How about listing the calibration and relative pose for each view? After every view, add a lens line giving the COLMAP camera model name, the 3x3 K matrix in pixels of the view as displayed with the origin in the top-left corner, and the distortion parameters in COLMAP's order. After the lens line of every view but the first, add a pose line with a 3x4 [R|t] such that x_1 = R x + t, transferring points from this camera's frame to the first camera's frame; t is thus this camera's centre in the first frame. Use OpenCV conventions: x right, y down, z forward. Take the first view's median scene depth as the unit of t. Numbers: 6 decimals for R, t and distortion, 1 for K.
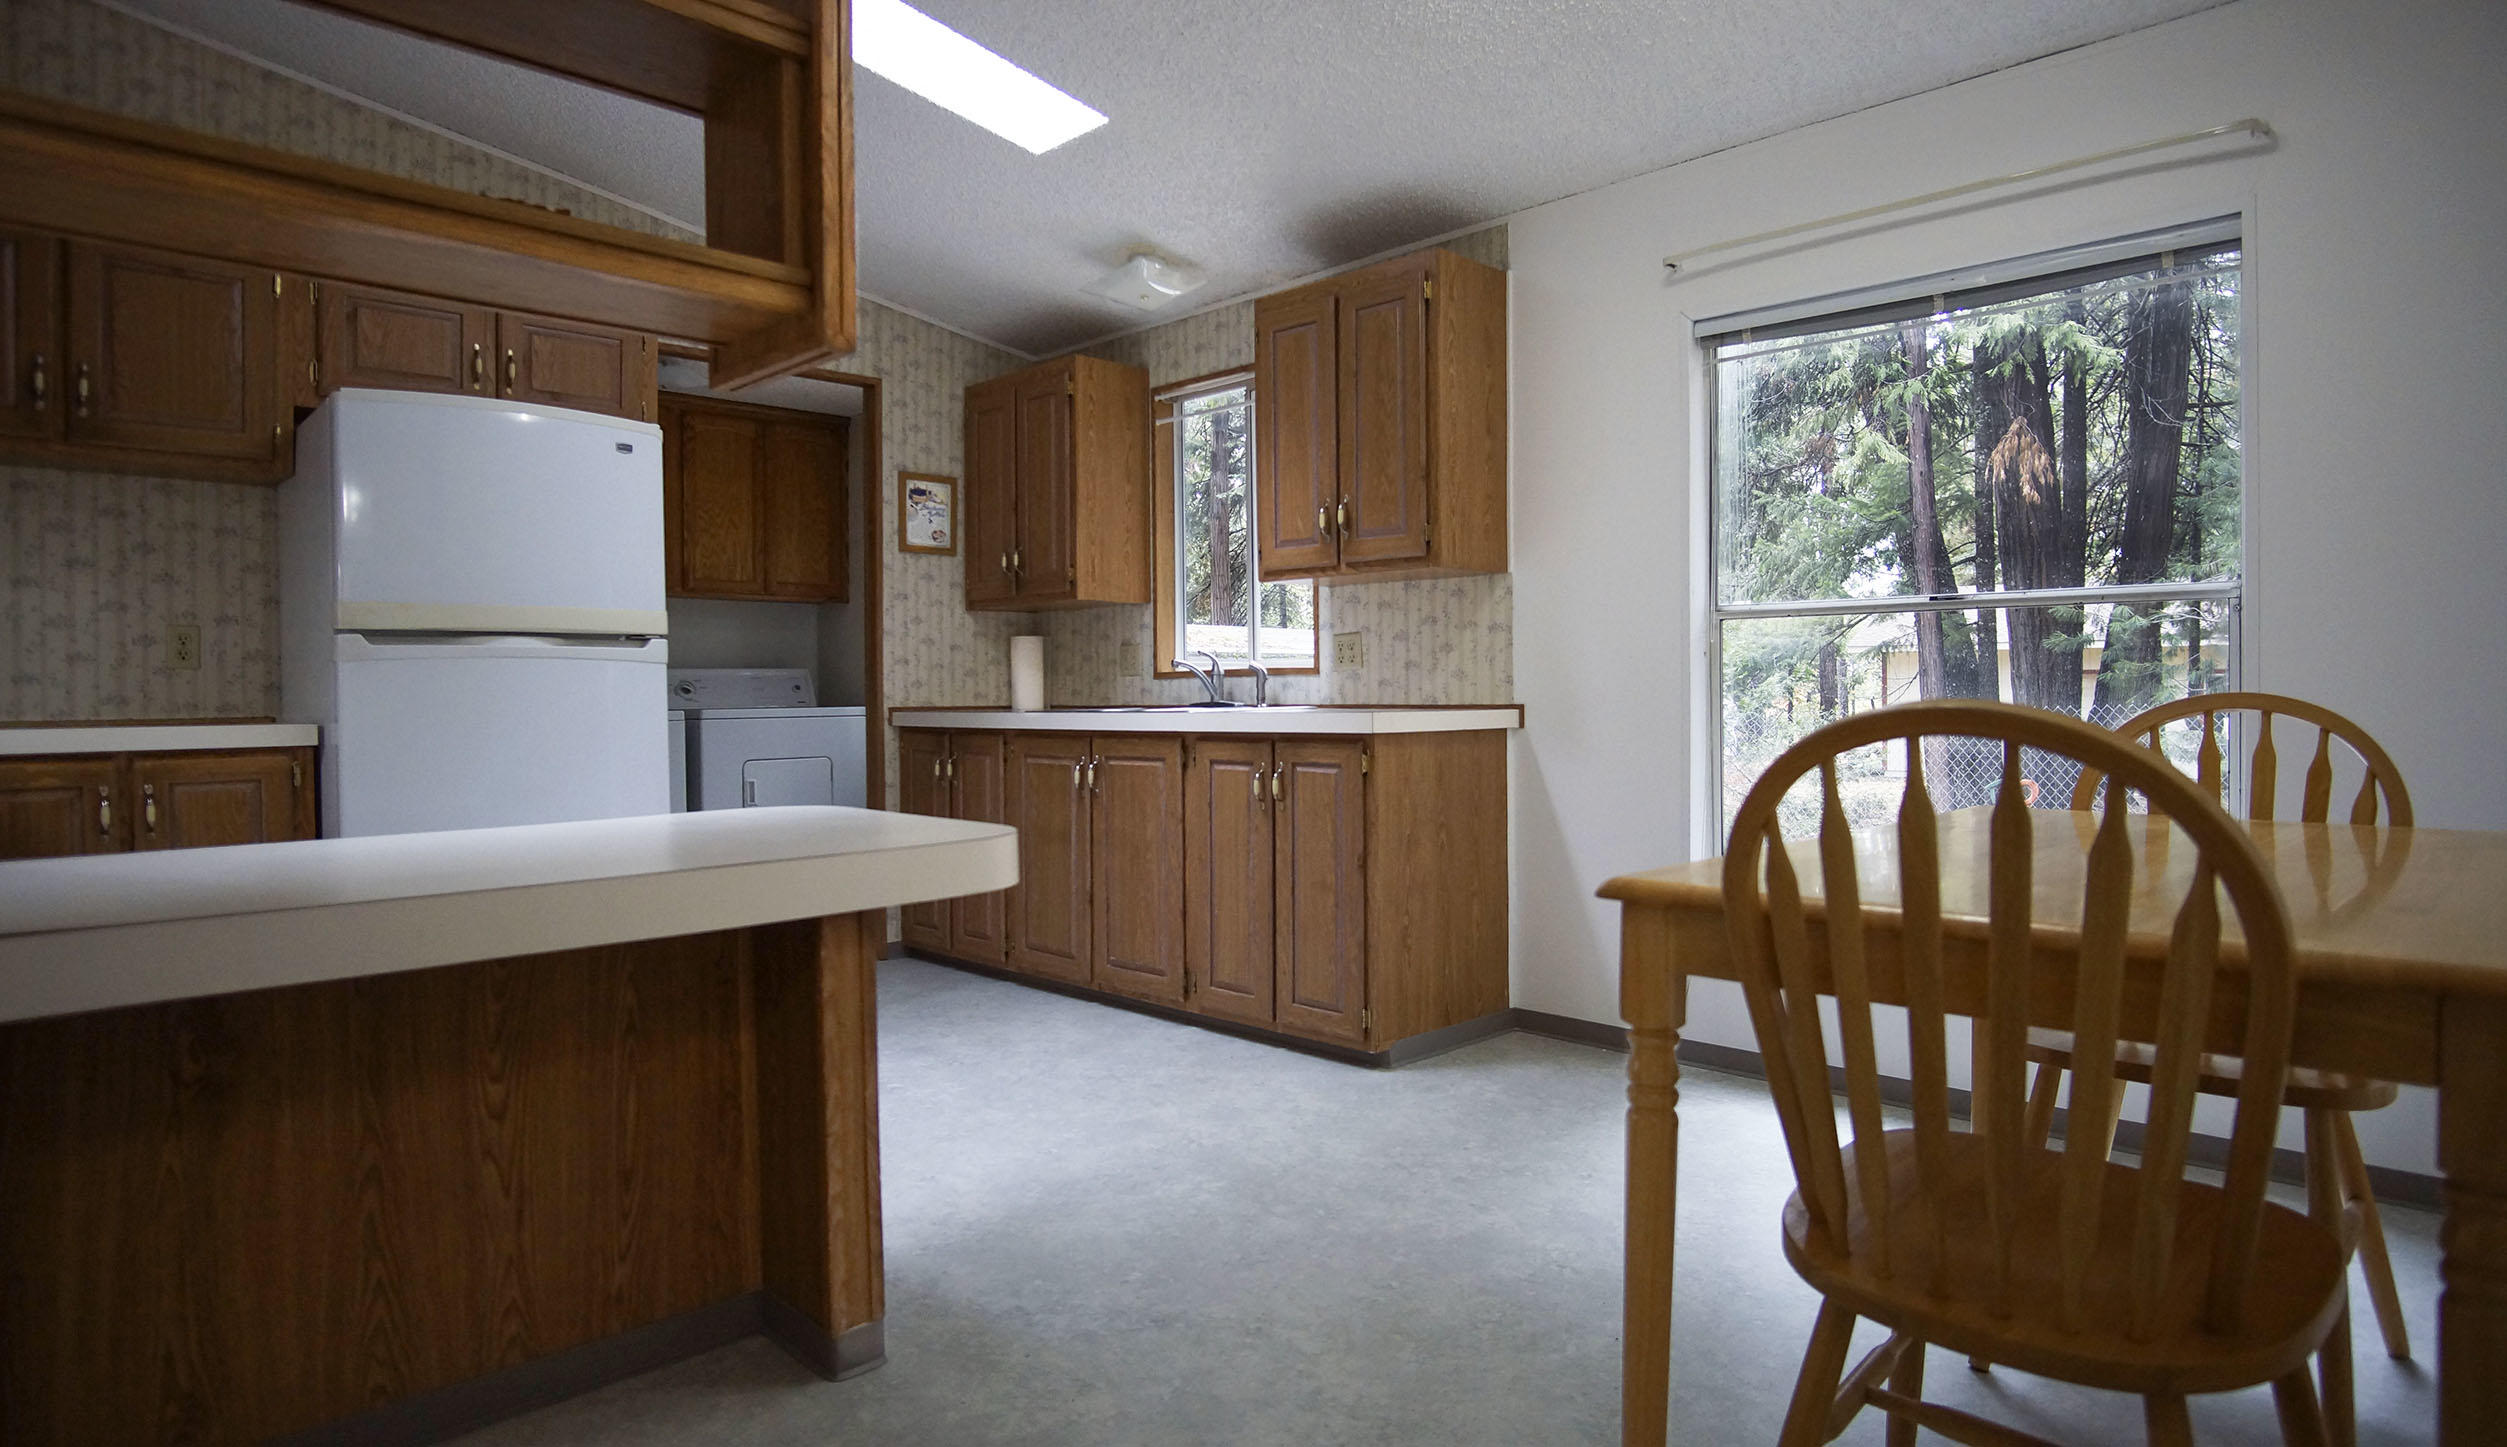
lens RADIAL K [[1350.0, 0, 1248.7], [0, 1350.0, 720.3], [0, 0, 1]] dist [0.003967, 0.000694]
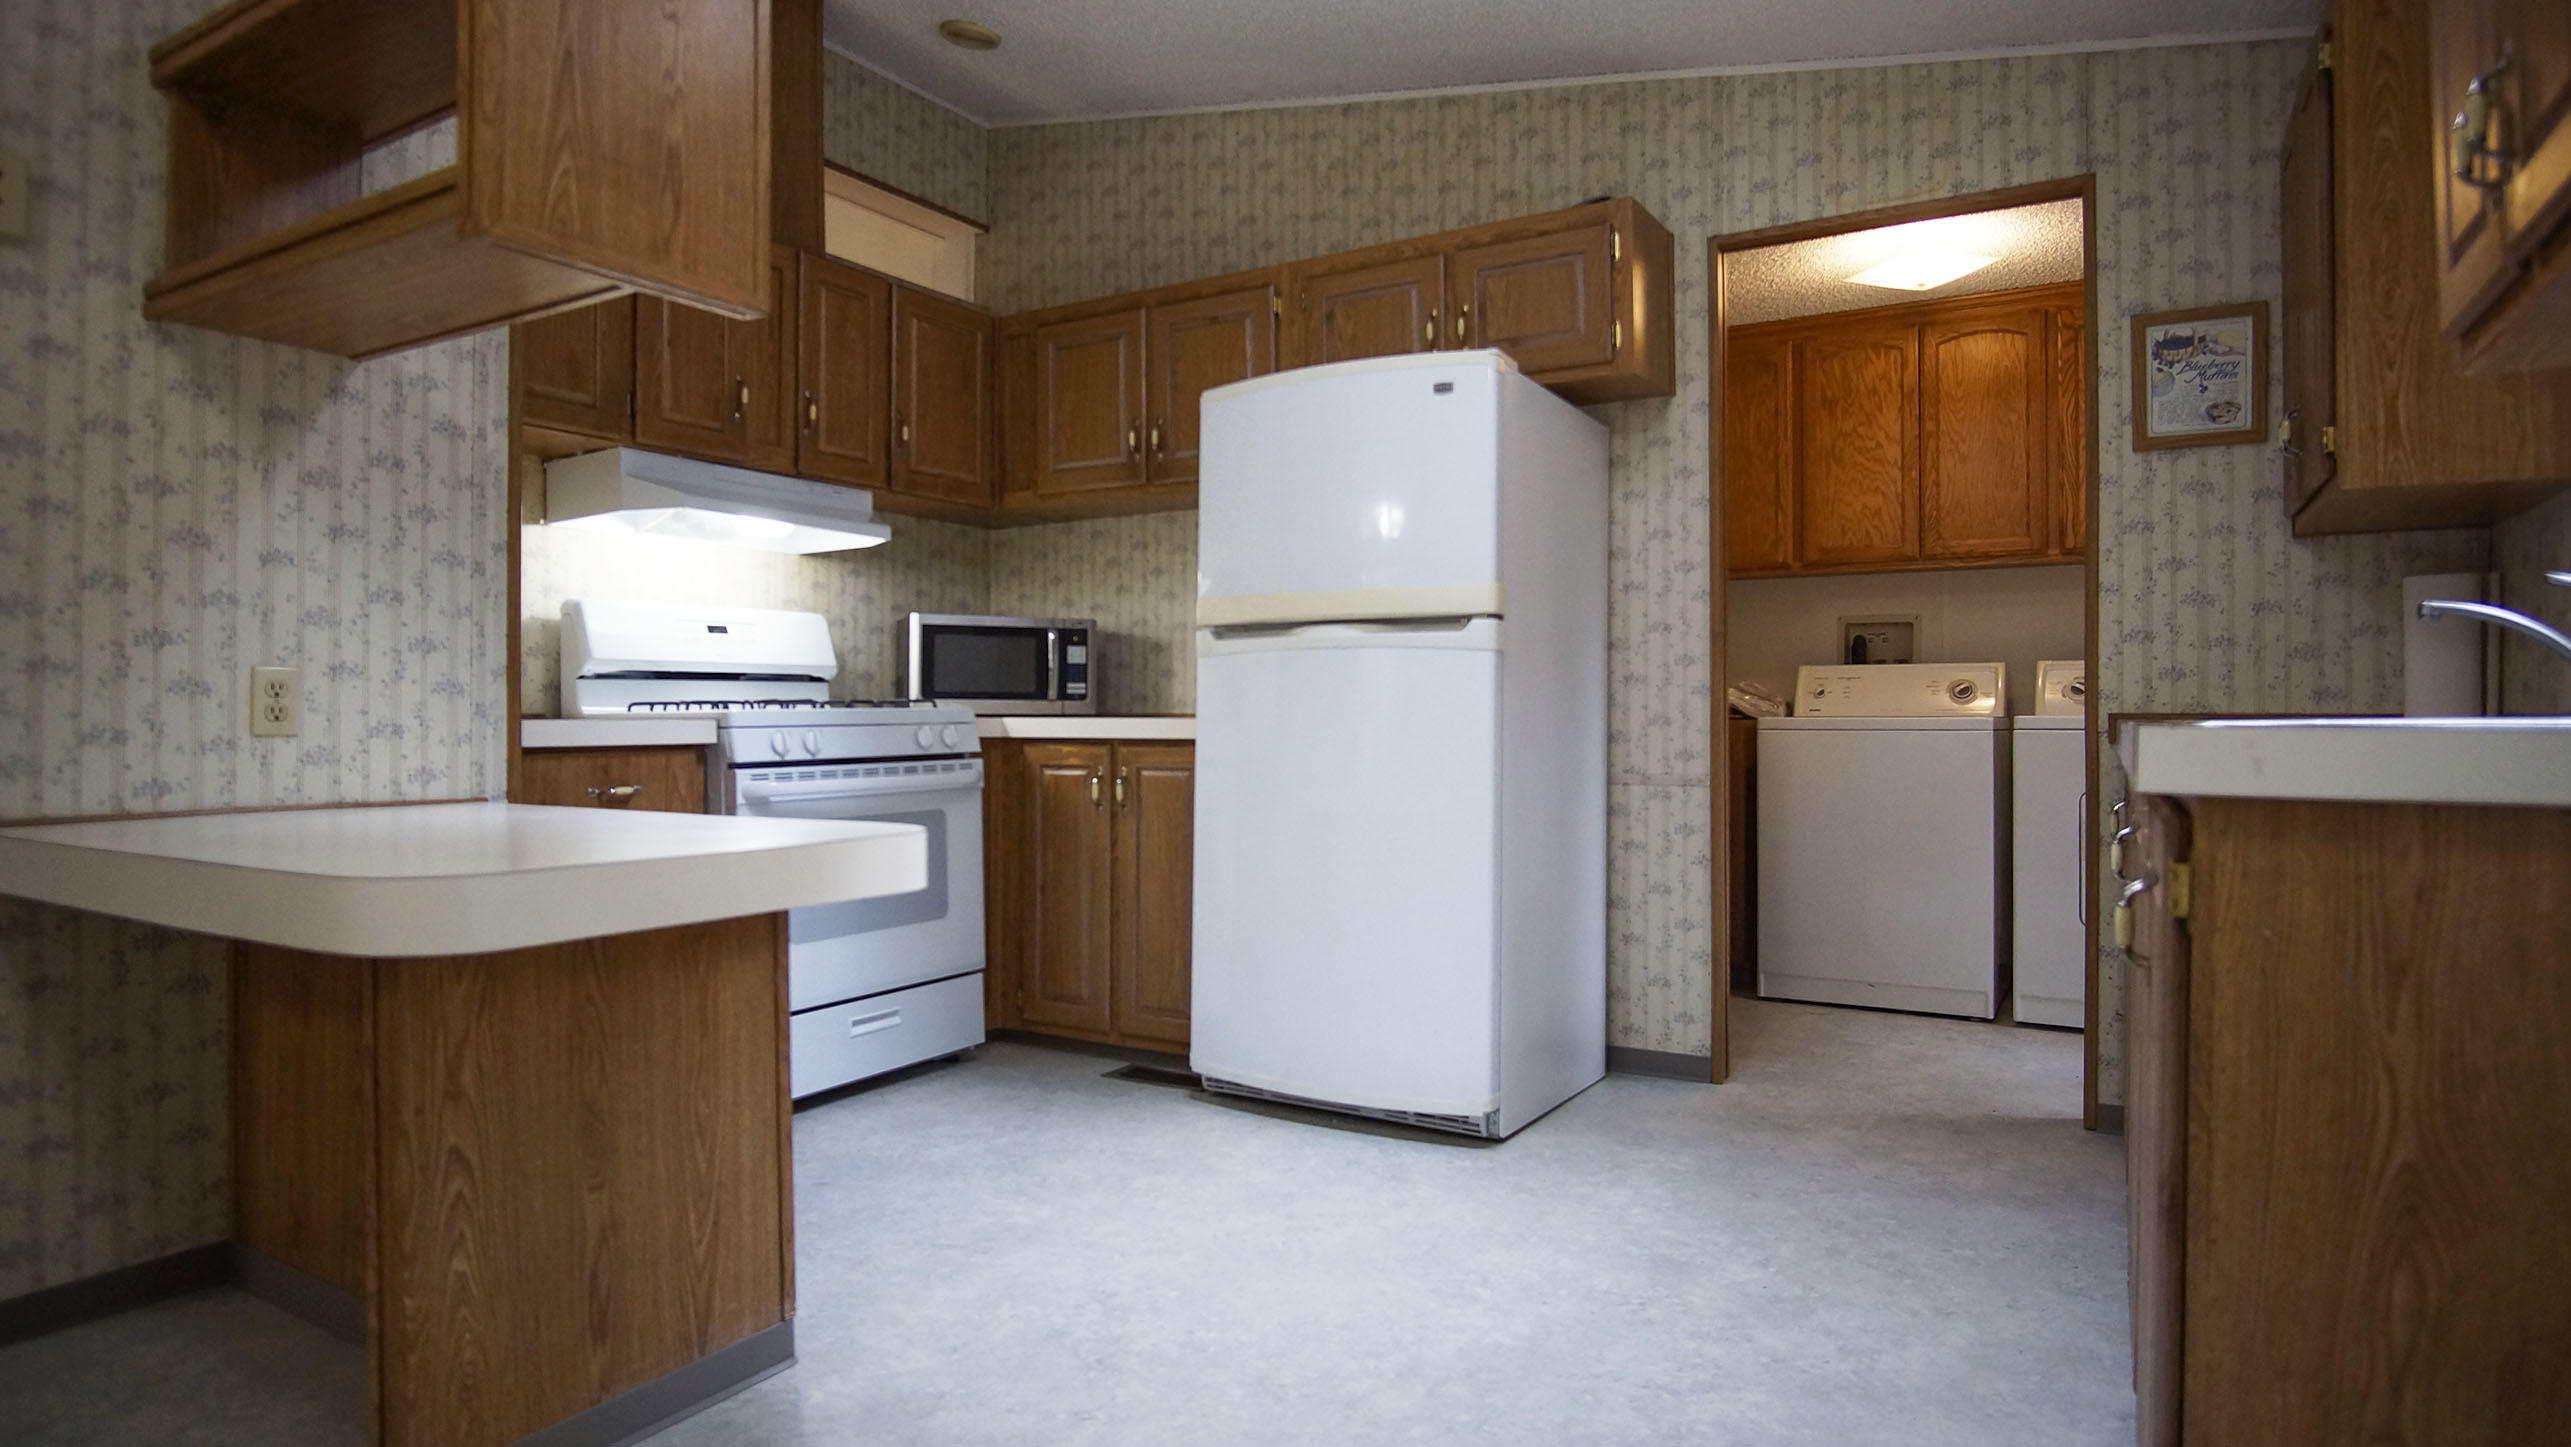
lens RADIAL K [[1404.2, 0, 1285.0], [0, 1404.2, 713.7], [0, 0, 1]] dist [-0.022885, 0.001233]
pose [[0.267968, 0.012736, -0.963344, 0.229481], [-0.020295, 0.999765, 0.007572, -0.006541], [0.963214, 0.017522, 0.268164, 0.470908]]
